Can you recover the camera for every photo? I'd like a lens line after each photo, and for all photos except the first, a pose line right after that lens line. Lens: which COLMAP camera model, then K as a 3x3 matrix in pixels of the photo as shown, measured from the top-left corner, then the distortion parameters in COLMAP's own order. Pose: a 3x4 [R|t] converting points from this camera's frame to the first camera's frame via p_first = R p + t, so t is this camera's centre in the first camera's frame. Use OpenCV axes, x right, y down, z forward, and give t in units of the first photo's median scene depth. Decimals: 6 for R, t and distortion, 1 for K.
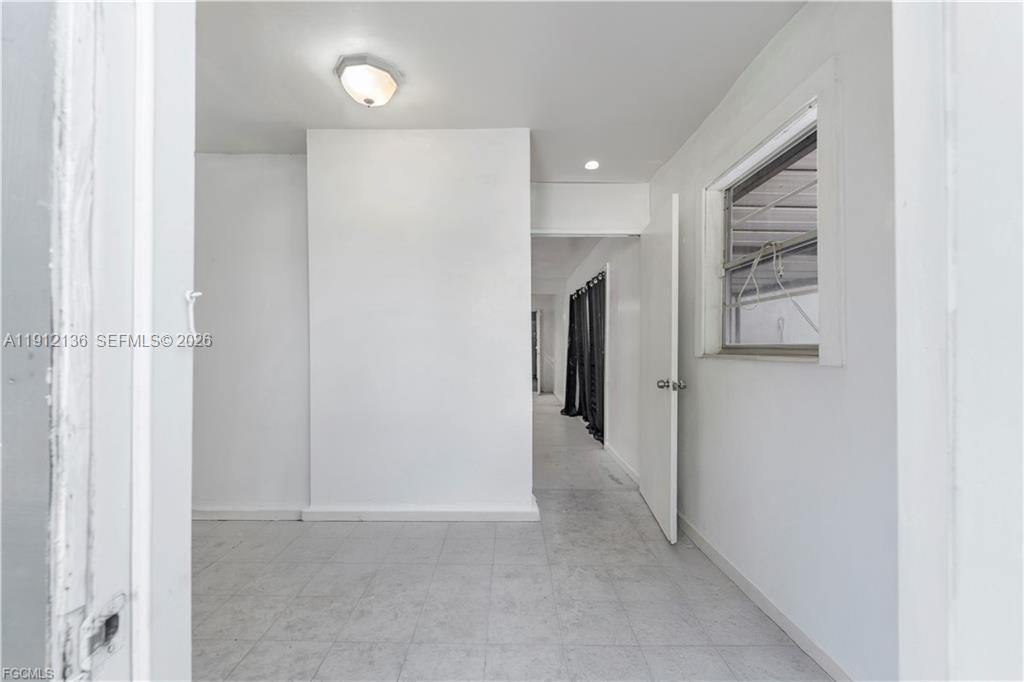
lens RADIAL K [[421.9, 0, 495.2], [0, 421.9, 342.8], [0, 0, 1]] dist [-0.001163, -0.000172]
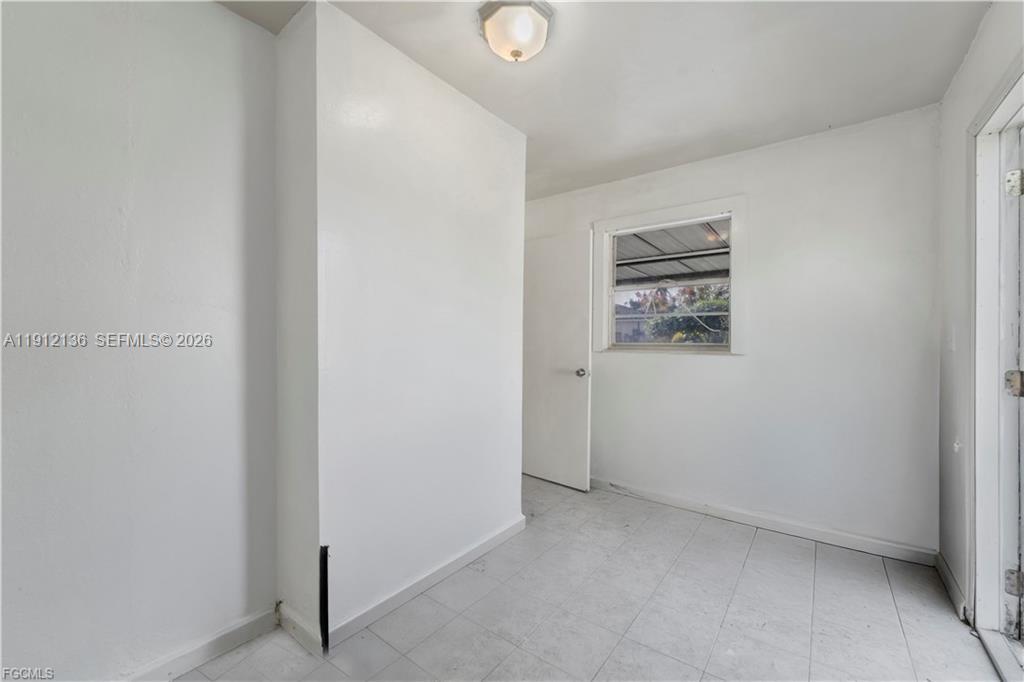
lens RADIAL K [[415.9, 0, 512.0], [0, 415.9, 341.0], [0, 0, 1]] dist [-0.000849, -0.000150]
pose [[0.590785, 0.001823, 0.806827, -0.837656], [-0.011177, 0.999920, 0.005924, -0.007342], [-0.806751, -0.012518, 0.590758, 0.447205]]
